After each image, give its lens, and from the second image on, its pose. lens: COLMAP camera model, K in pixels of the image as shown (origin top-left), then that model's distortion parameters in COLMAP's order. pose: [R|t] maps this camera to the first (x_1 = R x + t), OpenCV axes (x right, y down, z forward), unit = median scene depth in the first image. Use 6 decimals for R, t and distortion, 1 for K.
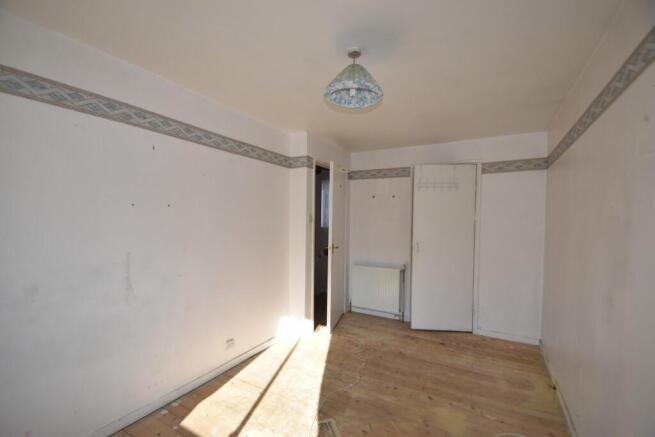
lens RADIAL K [[287.6, 0, 328.9], [0, 287.6, 216.8], [0, 0, 1]] dist [-0.017315, -0.000467]
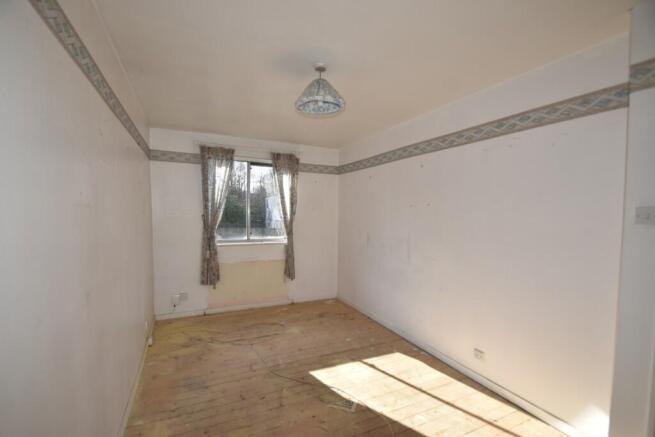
lens RADIAL K [[287.6, 0, 325.5], [0, 287.6, 220.7], [0, 0, 1]] dist [-0.017315, -0.000467]
pose [[-0.588029, -0.009695, -0.808782, 0.728171], [-0.024608, 0.999680, 0.005909, 0.036614], [0.808465, 0.023377, -0.588079, 1.245684]]
